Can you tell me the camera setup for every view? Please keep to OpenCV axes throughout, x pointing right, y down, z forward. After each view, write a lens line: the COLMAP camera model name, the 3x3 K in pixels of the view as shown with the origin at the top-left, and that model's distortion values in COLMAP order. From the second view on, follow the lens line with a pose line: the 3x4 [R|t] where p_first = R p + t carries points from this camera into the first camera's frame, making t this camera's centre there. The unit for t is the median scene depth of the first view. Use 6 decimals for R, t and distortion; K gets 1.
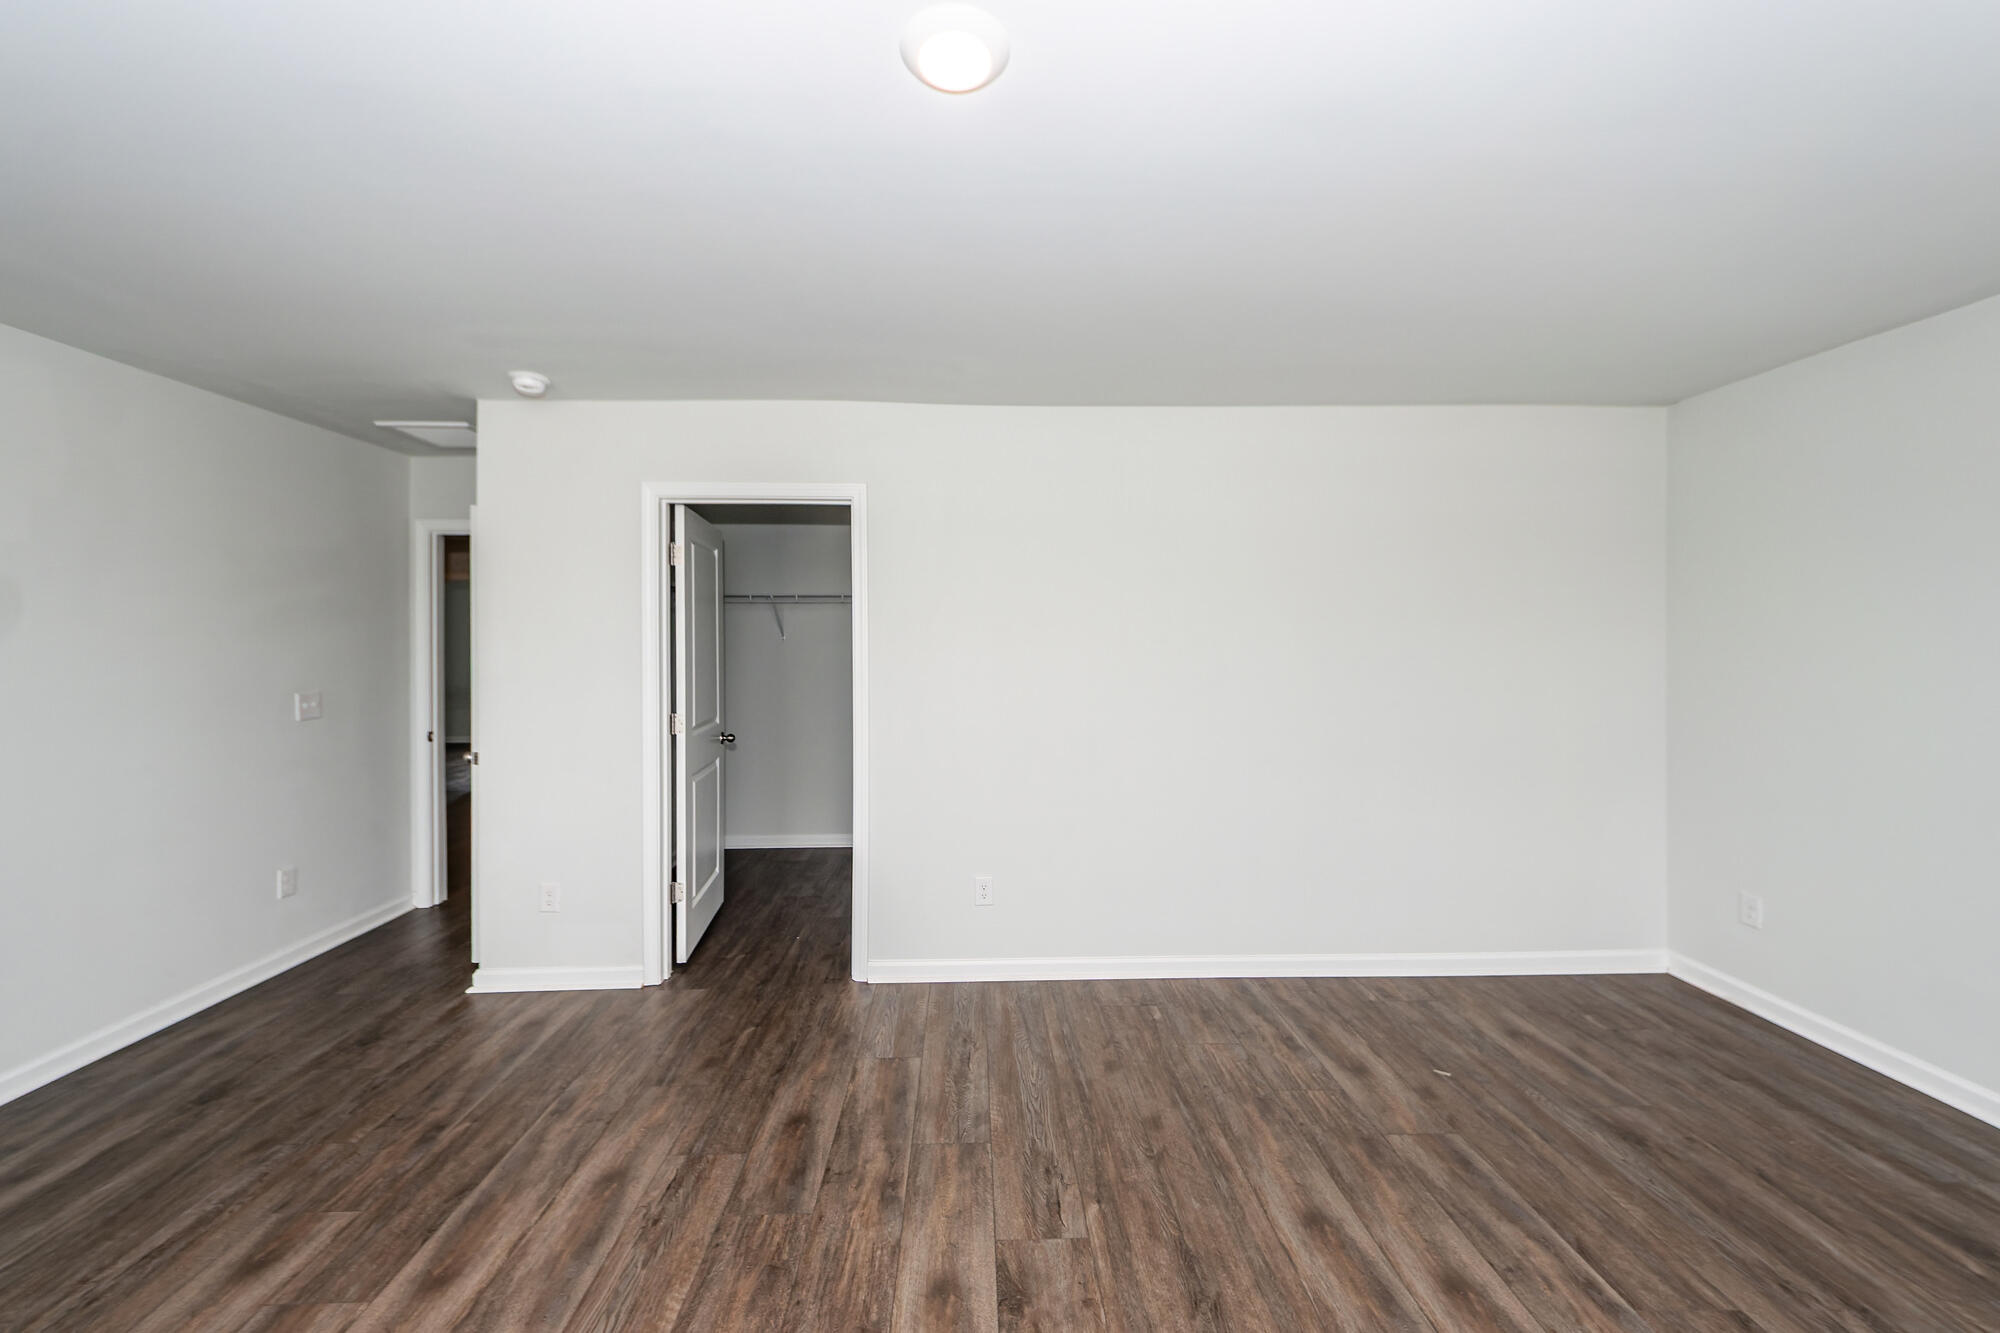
lens RADIAL K [[771.1, 0, 1001.2], [0, 771.1, 654.7], [0, 0, 1]] dist [0.019987, -0.003904]
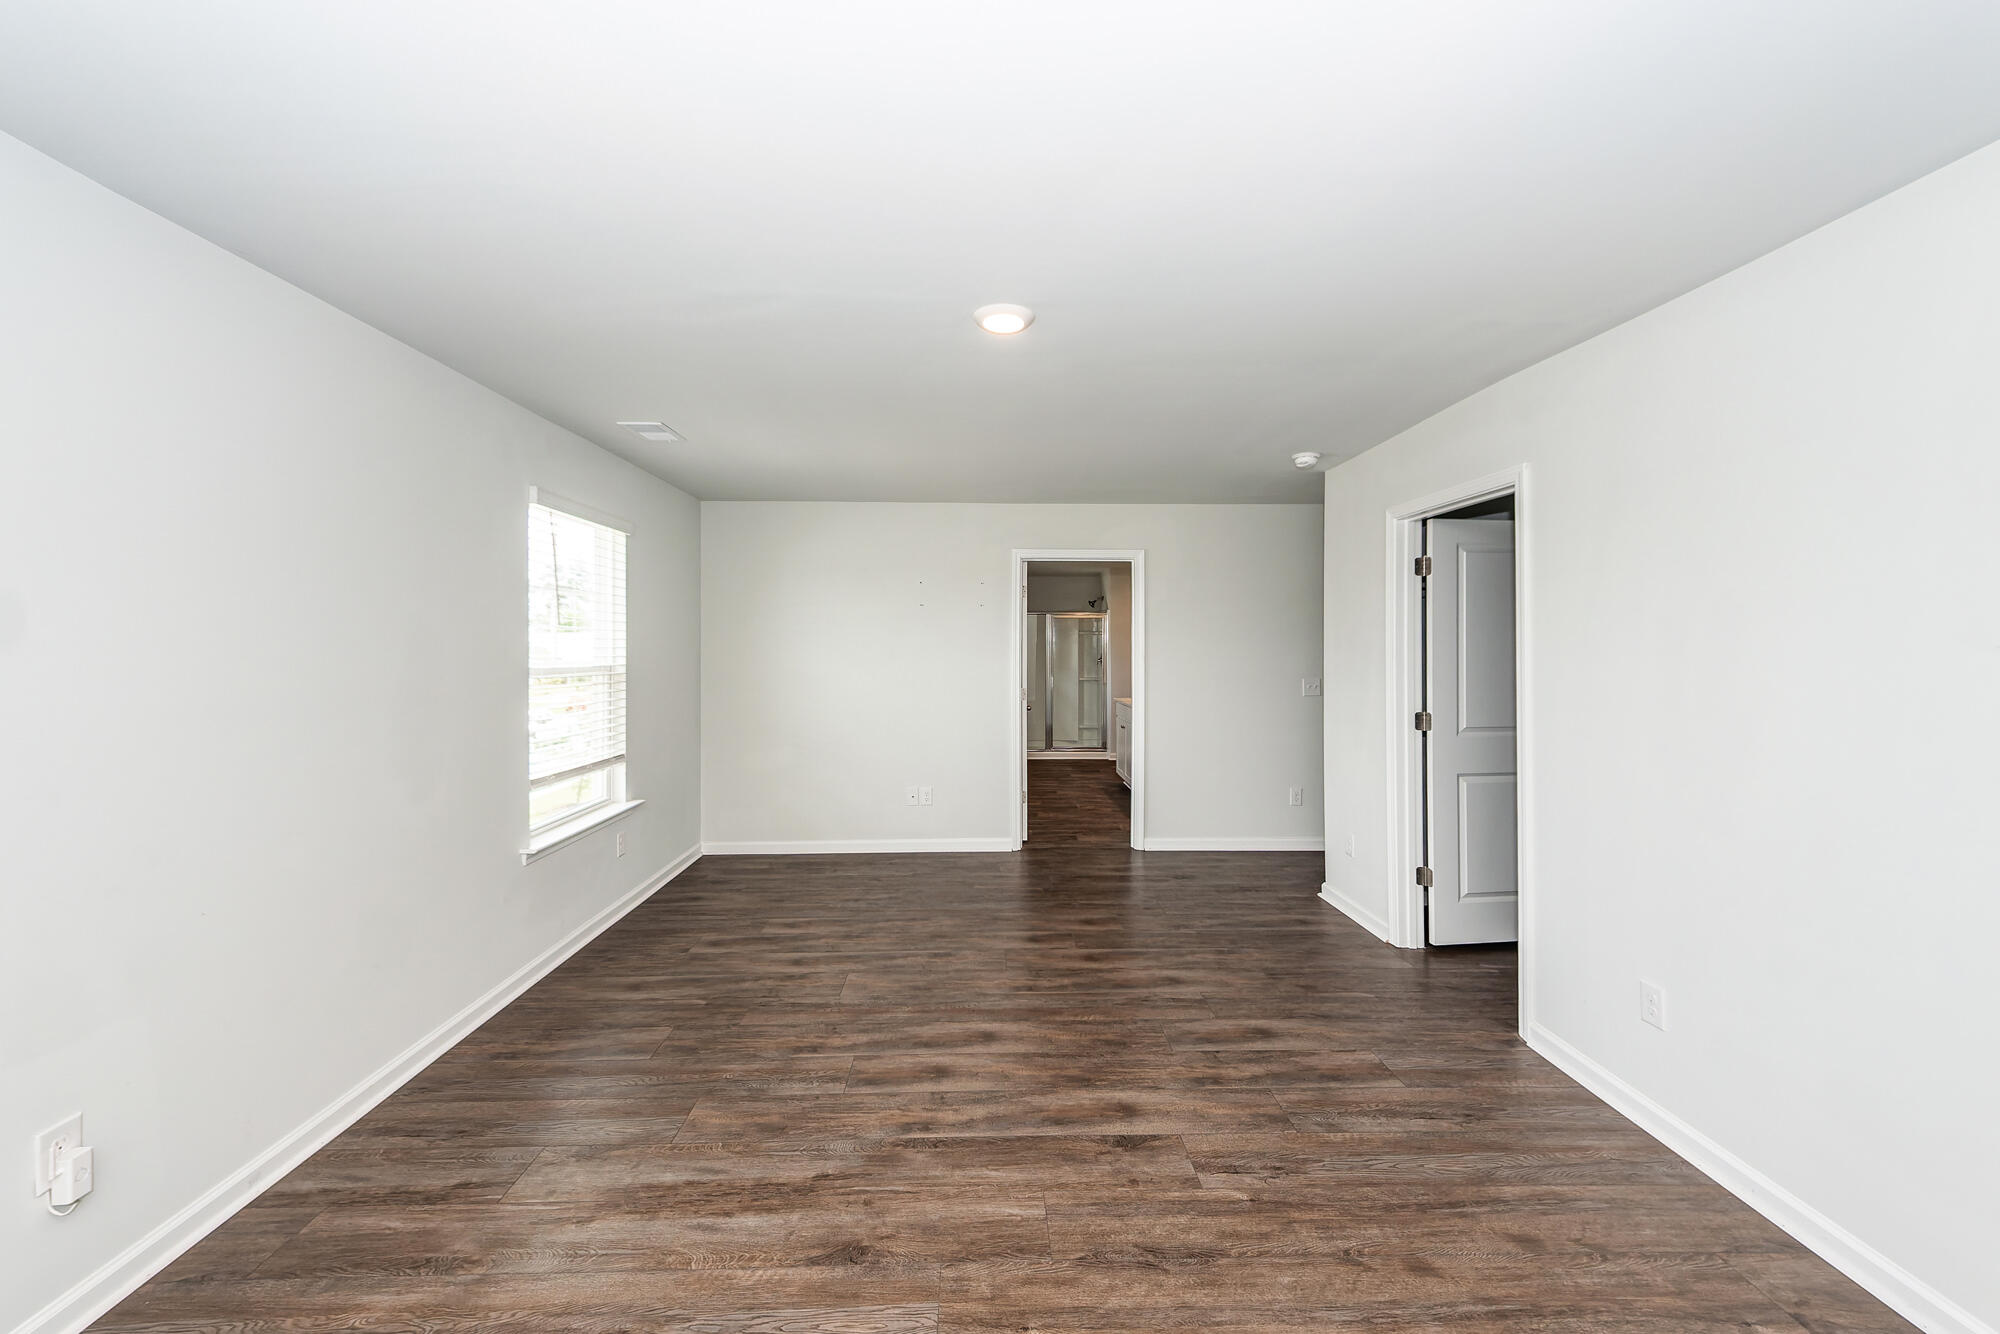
lens RADIAL K [[771.1, 0, 986.8], [0, 771.1, 652.6], [0, 0, 1]] dist [0.019987, -0.003904]
pose [[-0.024097, 0.012313, -0.999634, 1.076961], [-0.016849, 0.999777, 0.012721, -0.023939], [0.999568, 0.017149, -0.023884, 0.620016]]
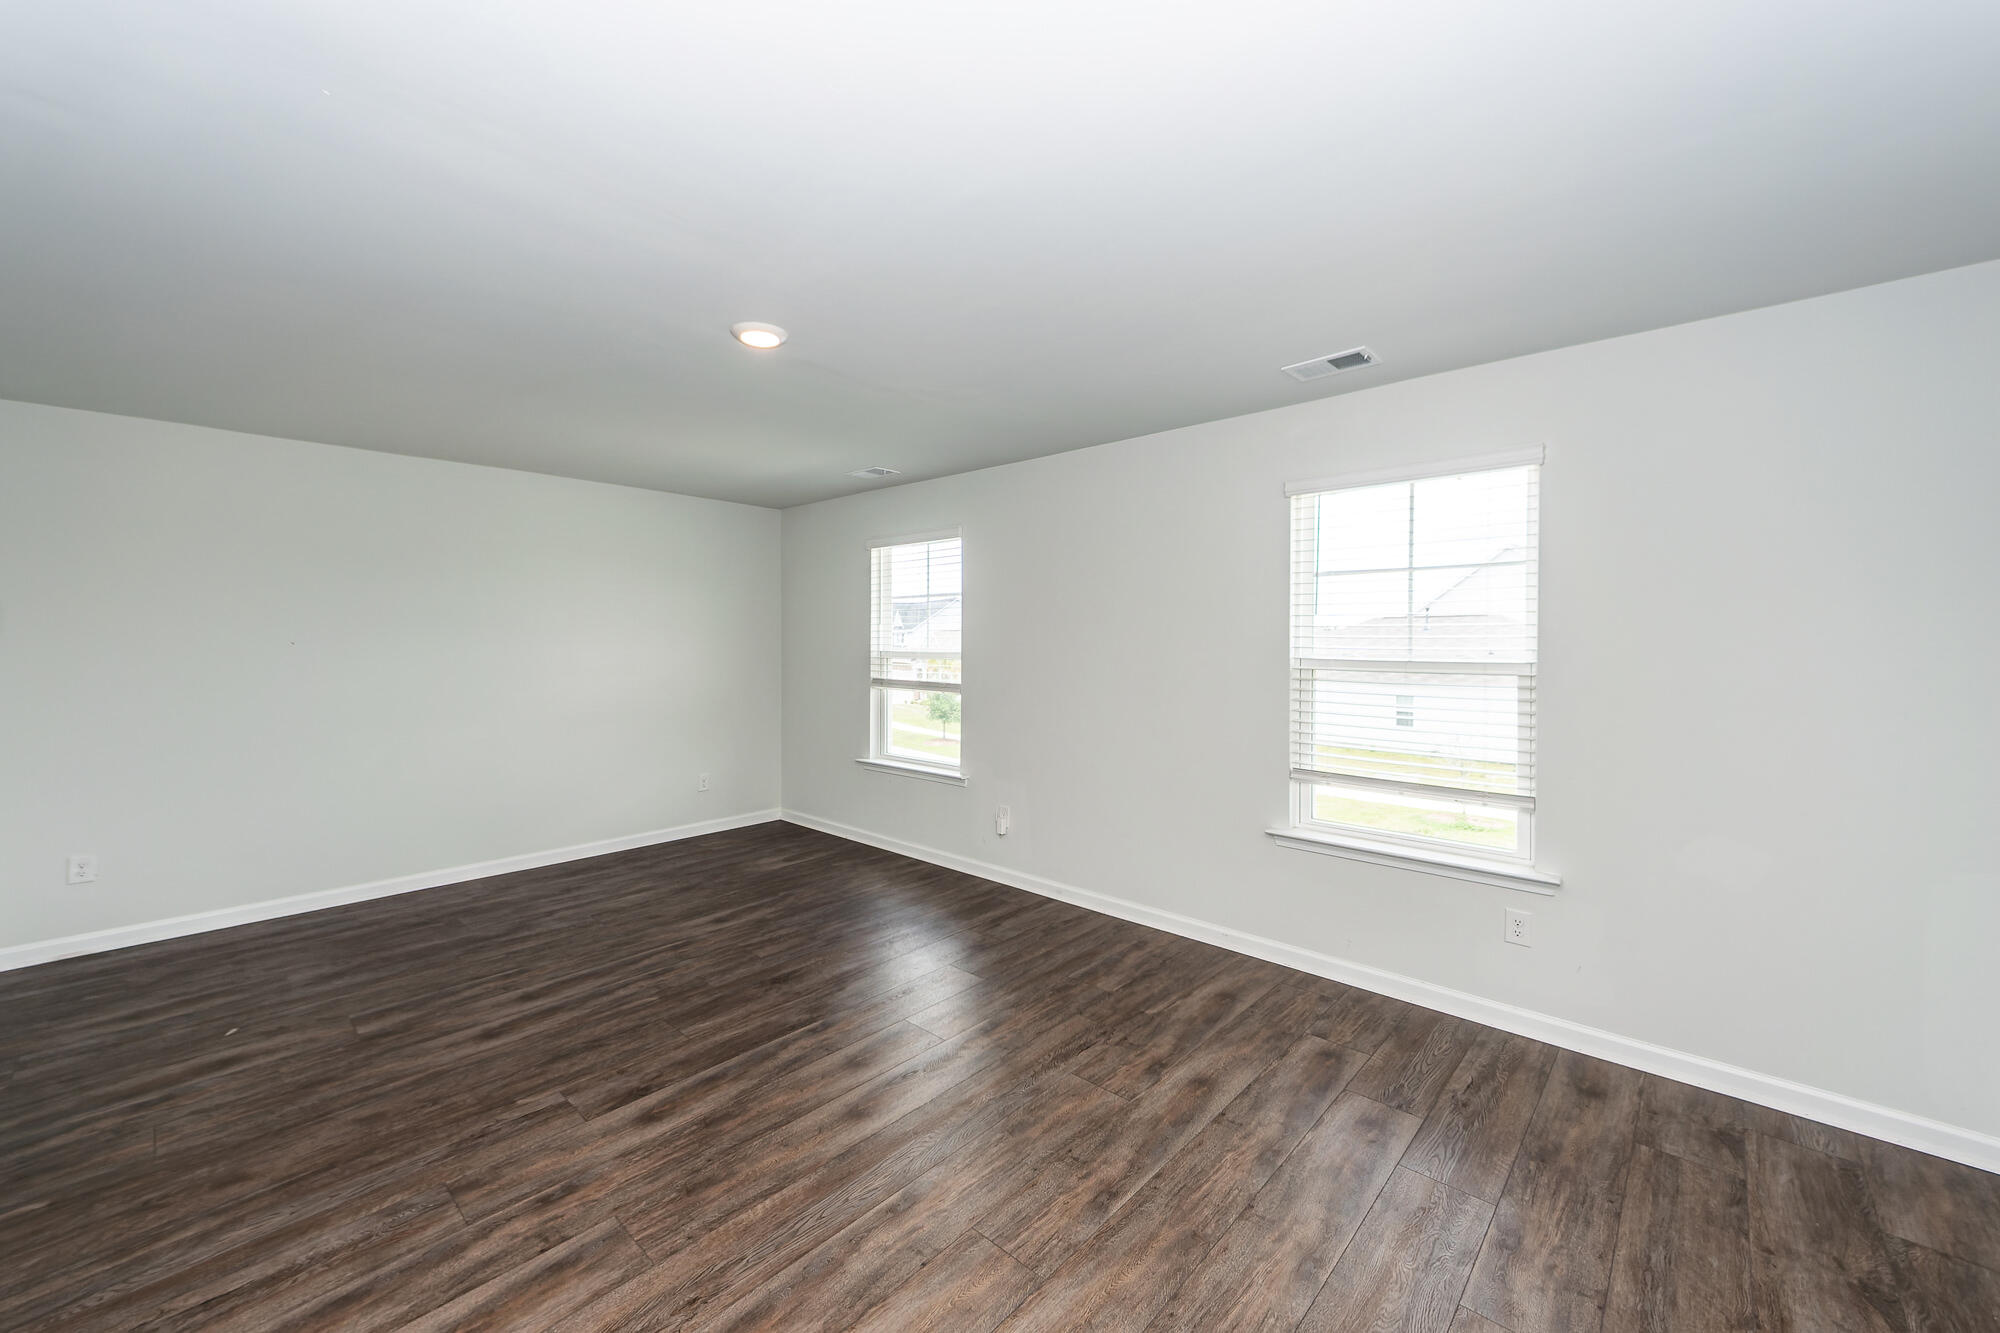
lens RADIAL K [[771.1, 0, 969.8], [0, 771.1, 644.6], [0, 0, 1]] dist [0.019987, -0.003904]
pose [[-0.691137, -0.001649, 0.722722, -1.149195], [0.015094, 0.999746, 0.016715, -0.009976], [-0.722566, 0.022461, -0.690937, 1.222100]]
